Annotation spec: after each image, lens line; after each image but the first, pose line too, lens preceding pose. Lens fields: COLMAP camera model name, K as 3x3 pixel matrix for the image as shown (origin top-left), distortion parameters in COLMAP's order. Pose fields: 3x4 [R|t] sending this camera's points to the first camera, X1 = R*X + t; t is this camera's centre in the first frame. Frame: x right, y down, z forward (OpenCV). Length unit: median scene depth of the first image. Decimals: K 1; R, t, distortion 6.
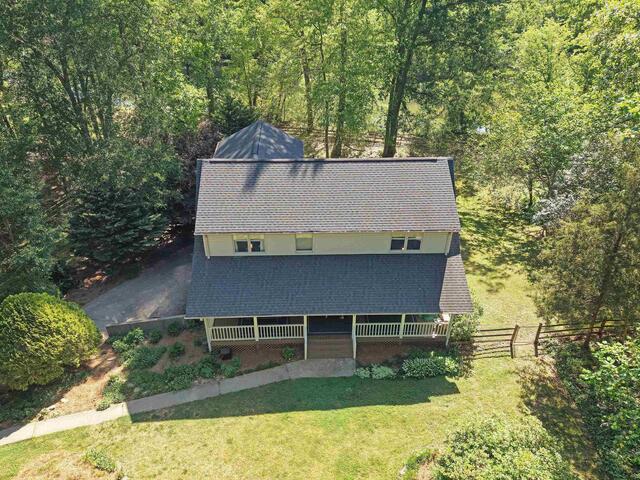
lens RADIAL K [[472.3, 0, 304.7], [0, 472.3, 242.4], [0, 0, 1]] dist [0.039810, -0.055585]
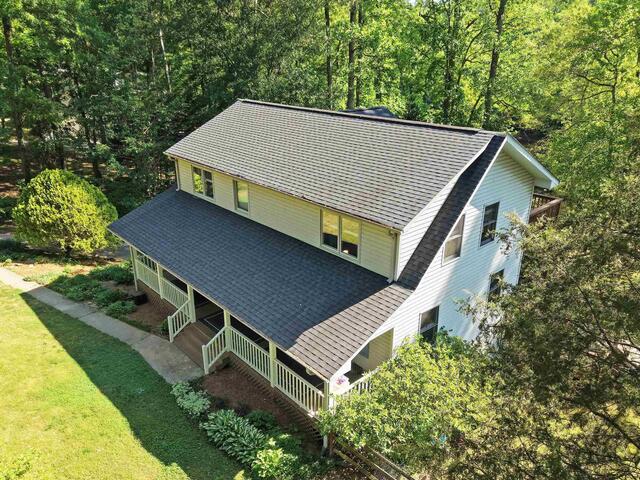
lens RADIAL K [[472.3, 0, 319.8], [0, 472.3, 242.4], [0, 0, 1]] dist [0.039810, -0.055585]
pose [[0.658068, 0.285209, -0.696852, 0.671558], [-0.436381, 0.898671, -0.044283, 0.048797], [0.613611, 0.333234, 0.715847, 0.632650]]
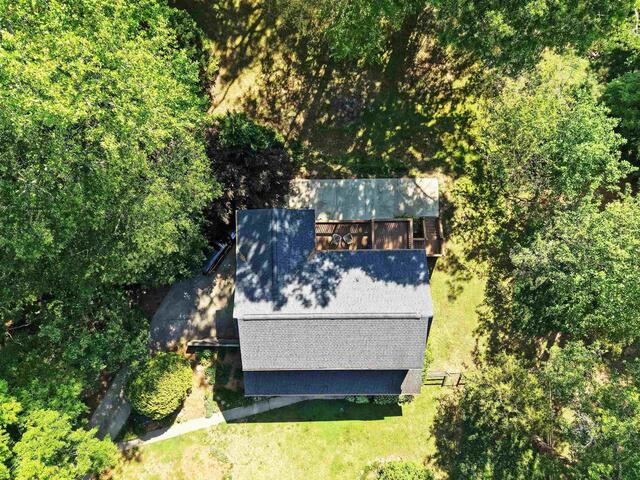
lens RADIAL K [[472.3, 0, 316.7], [0, 472.3, 239.9], [0, 0, 1]] dist [0.039810, -0.055585]
pose [[0.999940, 0.003699, -0.010314, 0.015363], [0.006301, 0.576023, 0.817409, -1.570151], [0.008965, -0.817425, 0.575965, 0.500215]]
